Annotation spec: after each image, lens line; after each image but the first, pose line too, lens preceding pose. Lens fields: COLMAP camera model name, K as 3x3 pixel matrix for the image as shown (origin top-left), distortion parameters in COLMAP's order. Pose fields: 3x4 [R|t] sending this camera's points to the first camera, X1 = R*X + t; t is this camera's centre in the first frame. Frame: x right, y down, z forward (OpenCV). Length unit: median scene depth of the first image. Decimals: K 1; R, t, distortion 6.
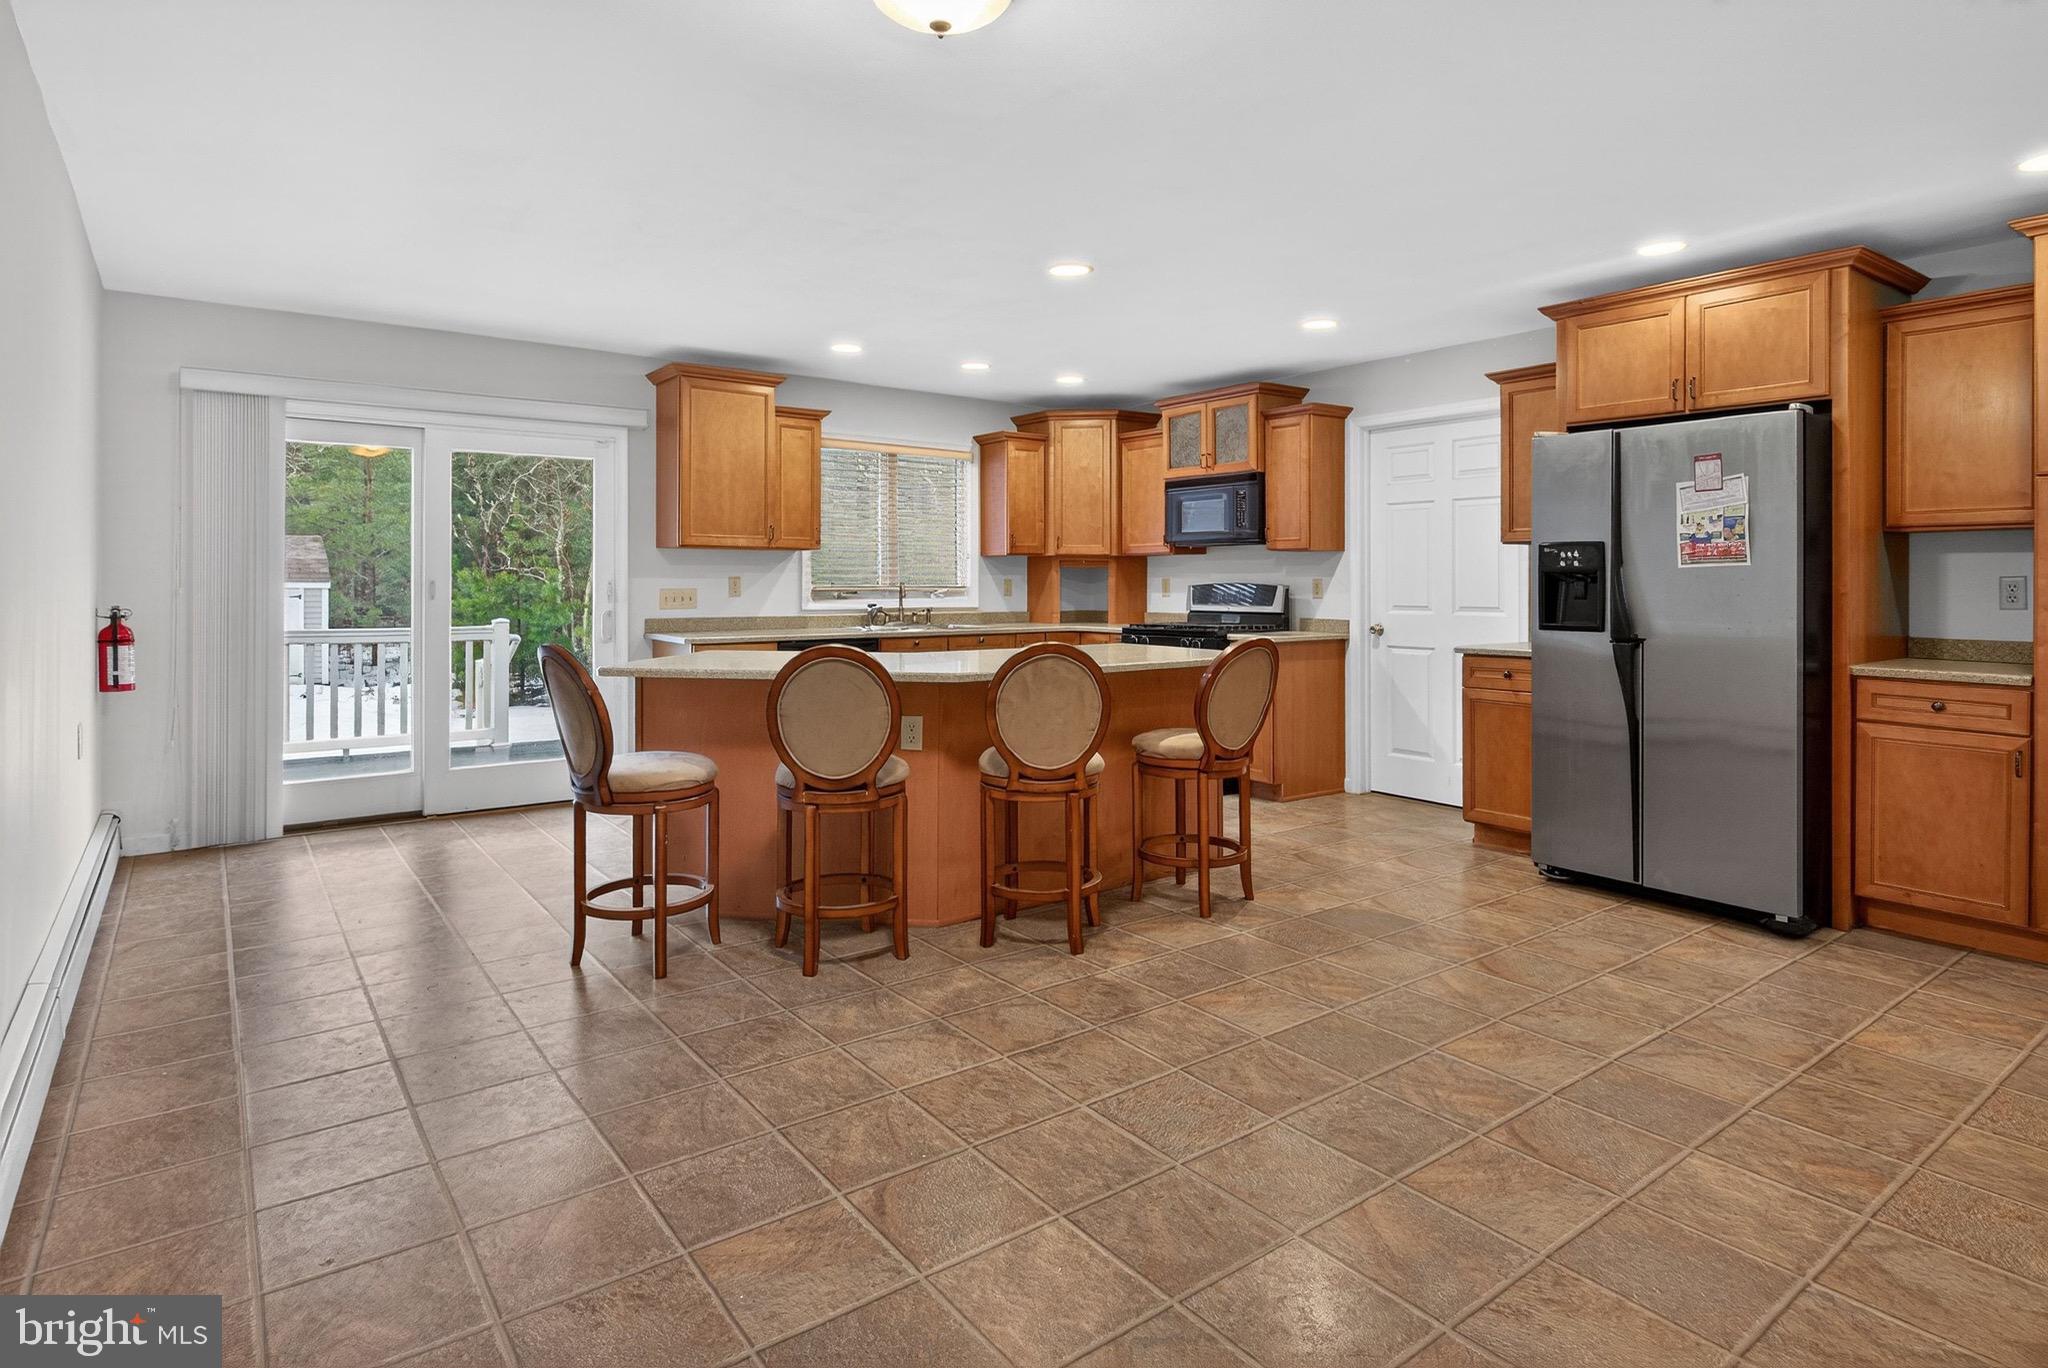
lens RADIAL K [[1080.5, 0, 1024.3], [0, 1080.5, 587.3], [0, 0, 1]] dist [0.000283, -0.000372]
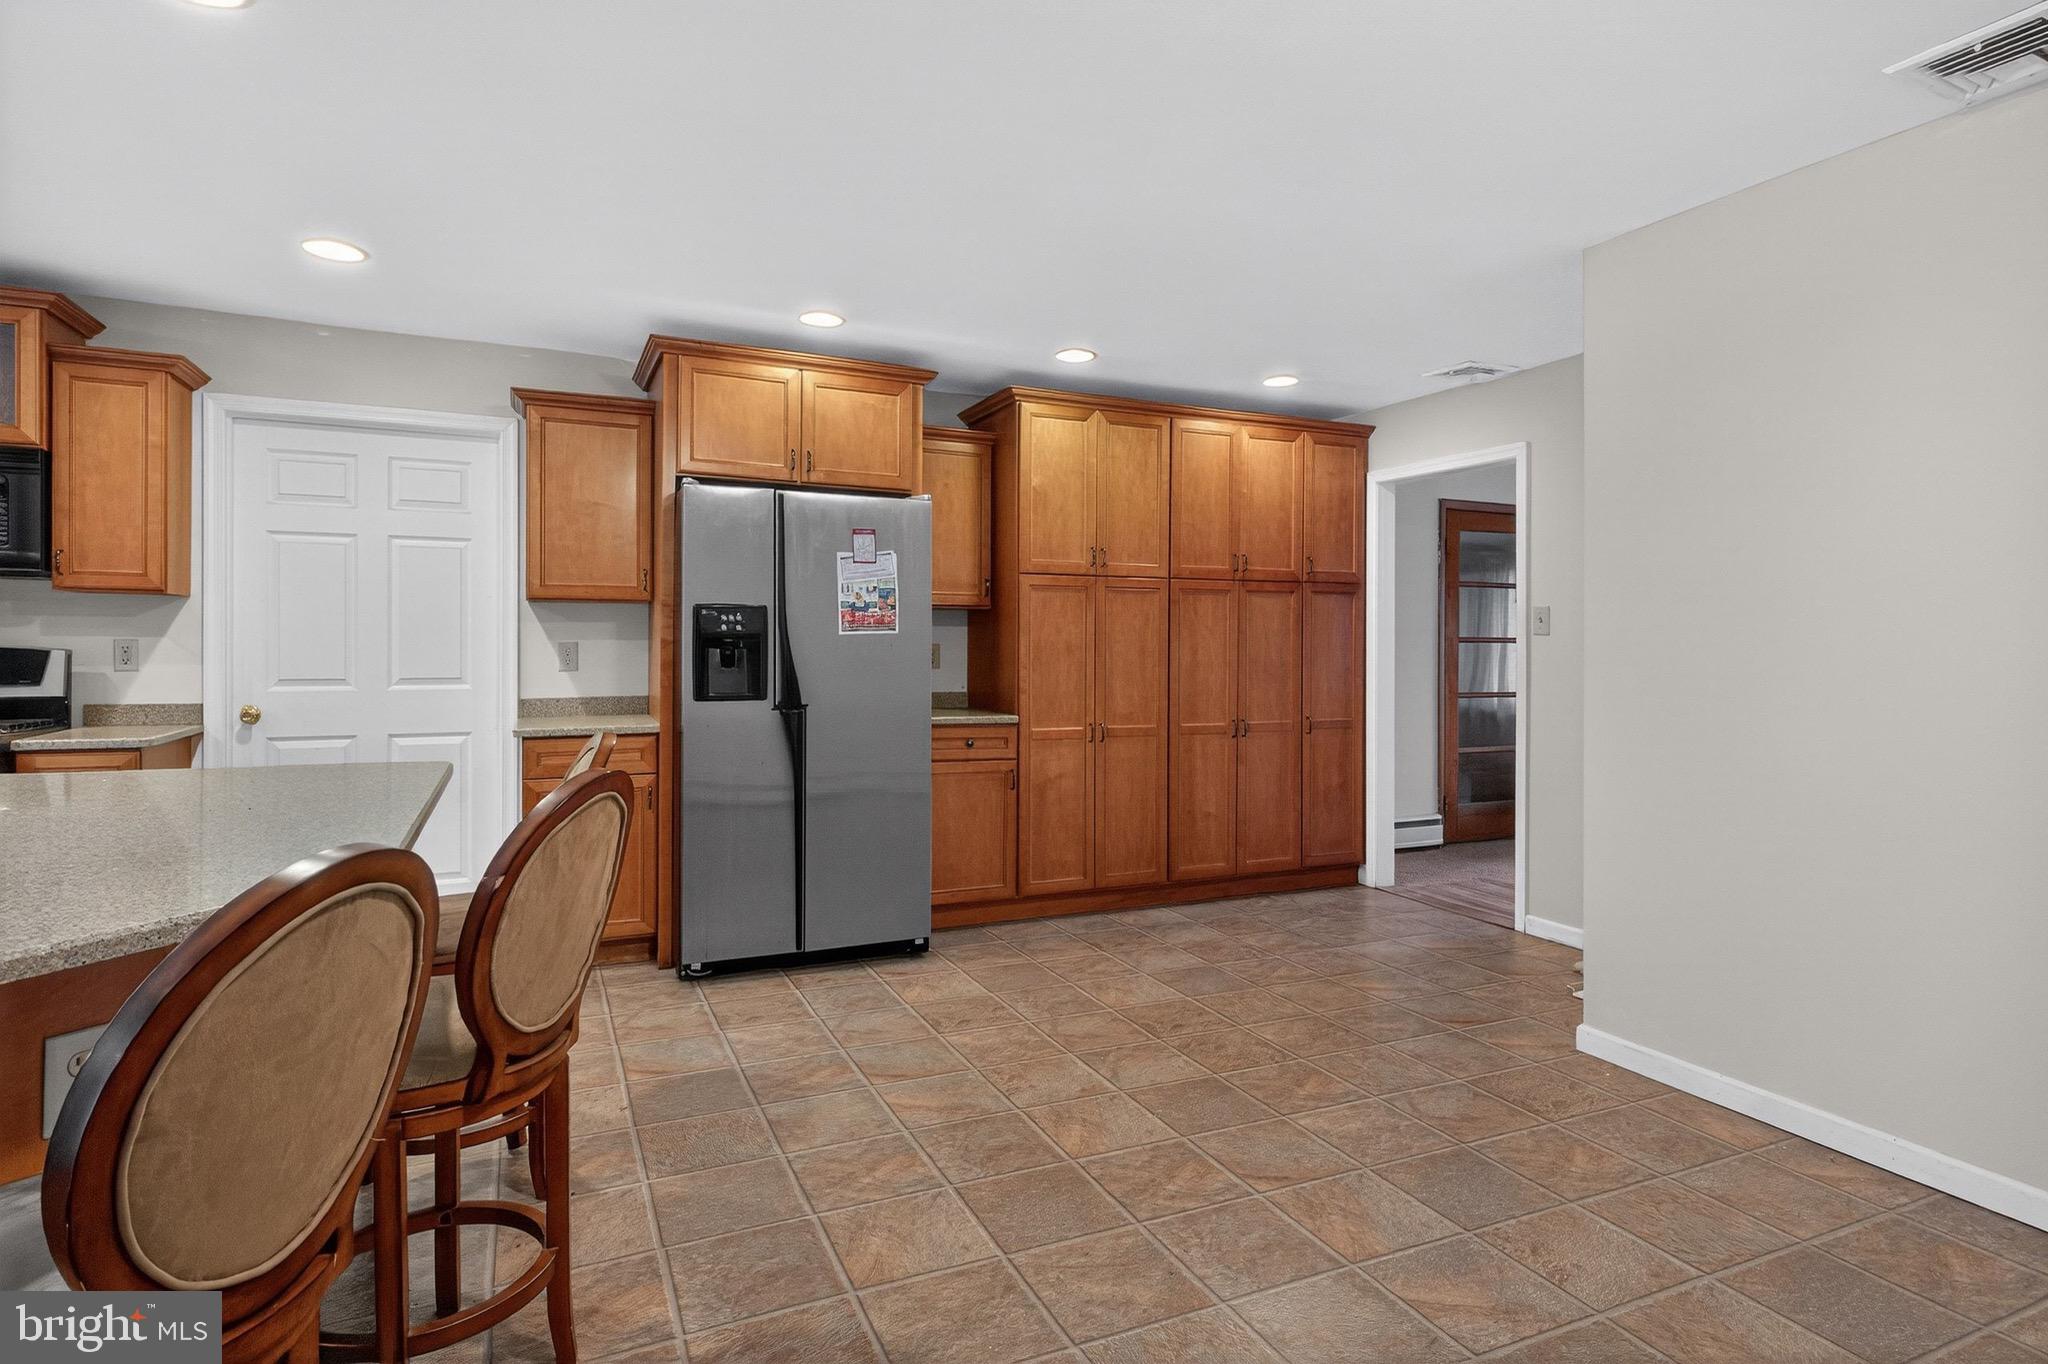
lens RADIAL K [[1093.2, 0, 1017.0], [0, 1093.2, 651.6], [0, 0, 1]] dist [0.004331, 0.001258]
pose [[0.206392, -0.001367, 0.978468, -0.233757], [-0.000573, 0.999999, 0.001518, -0.002008], [-0.978469, -0.000874, 0.206391, 0.373433]]
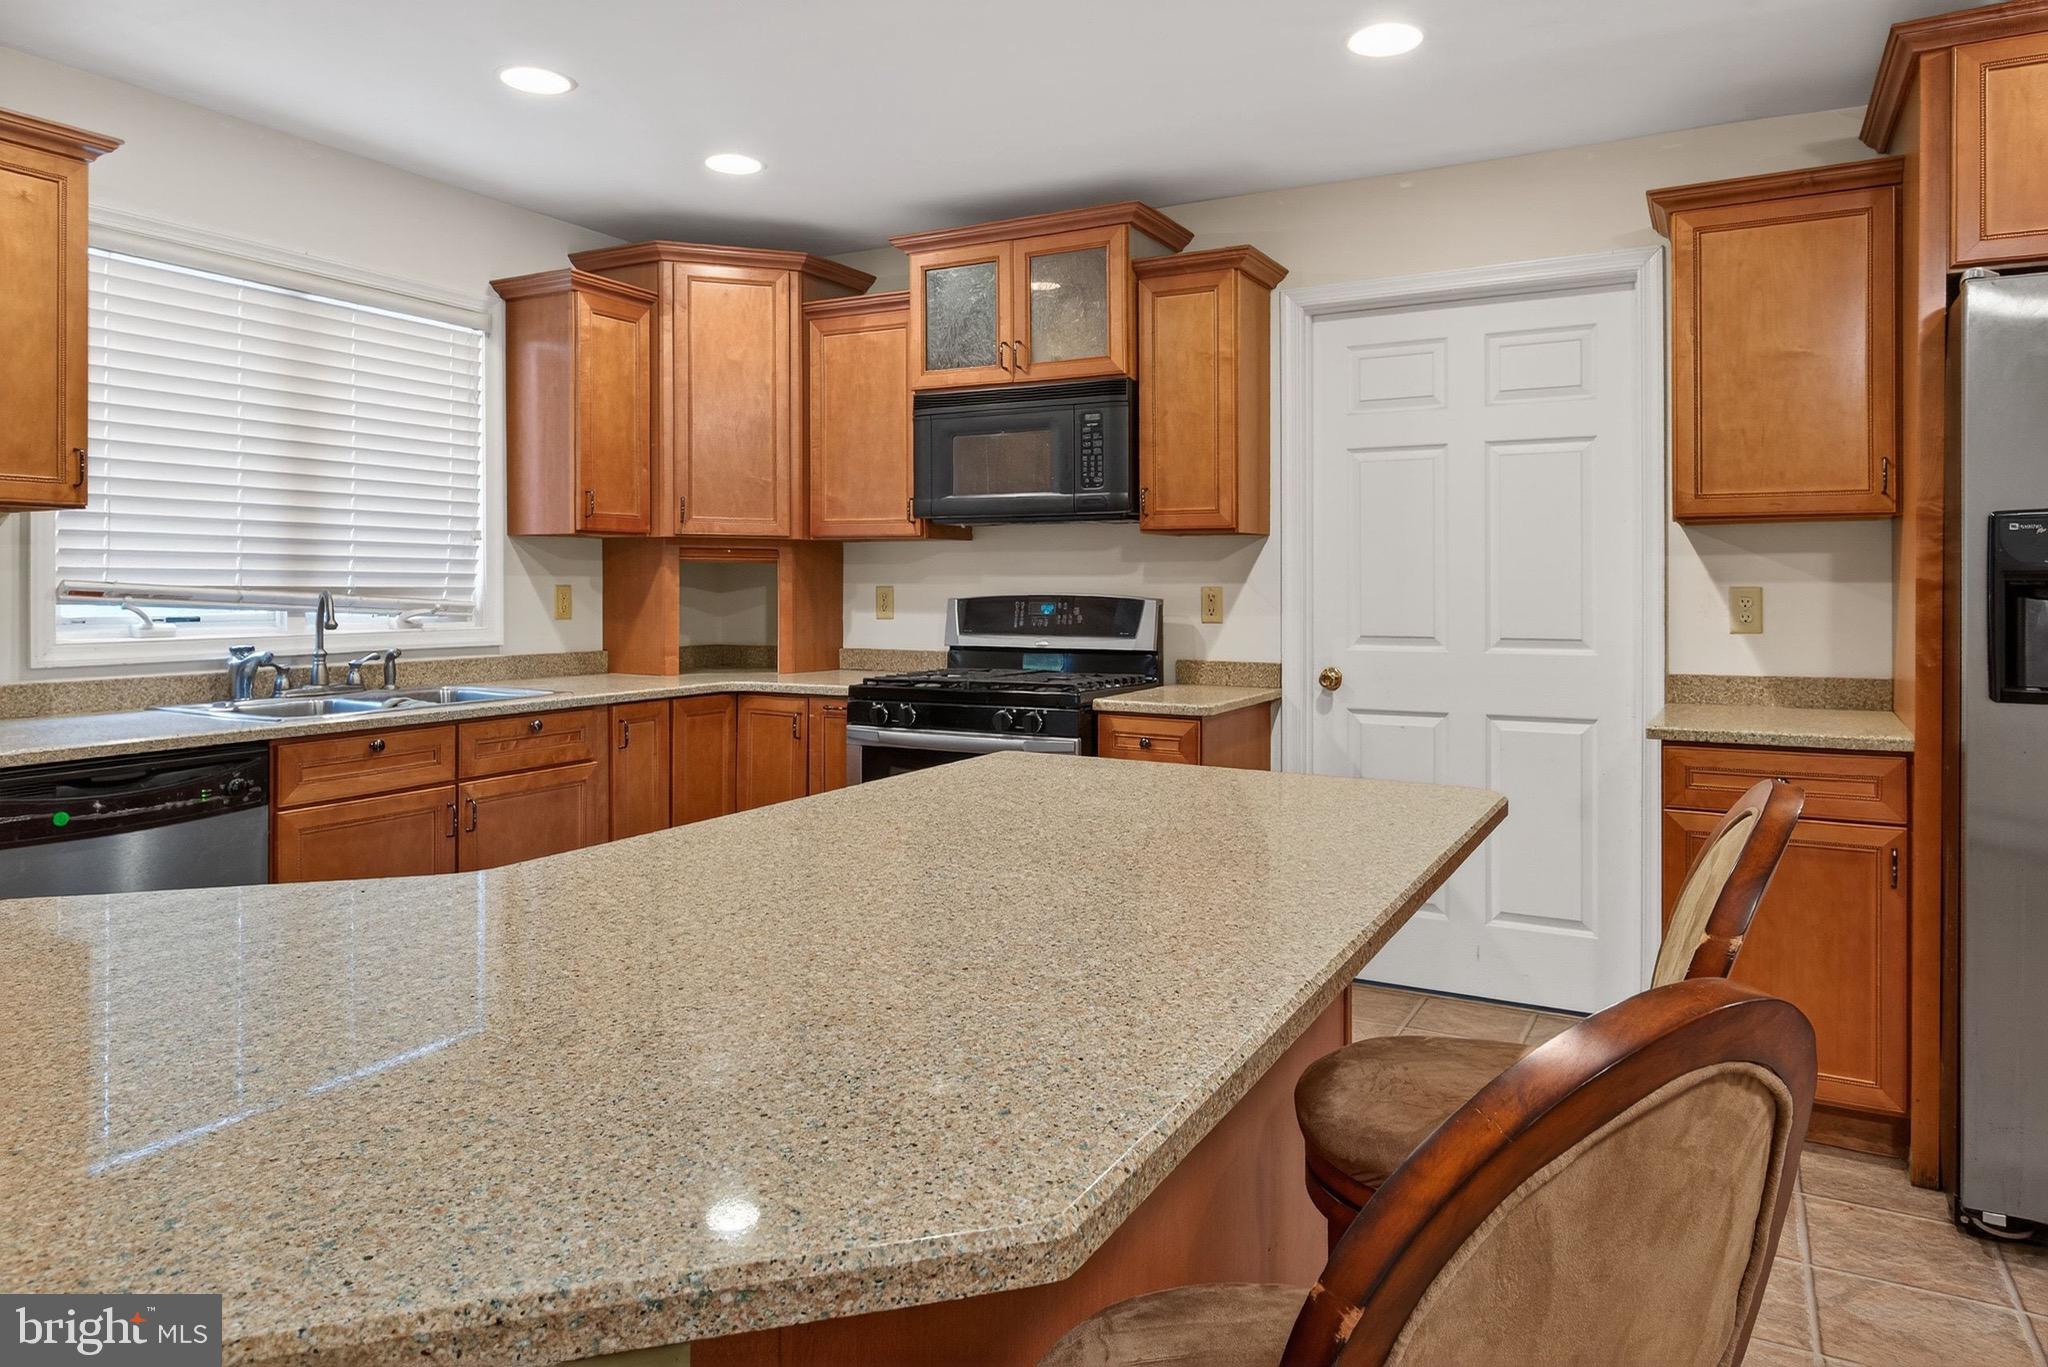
lens RADIAL K [[1269.2, 0, 1033.9], [0, 1269.2, 588.1], [0, 0, 1]] dist [-0.002079, -0.003133]
pose [[0.905236, 0.001615, 0.424905, -0.077145], [0.000350, 0.999990, -0.004545, -0.004144], [-0.424908, 0.004263, 0.905226, 0.463112]]
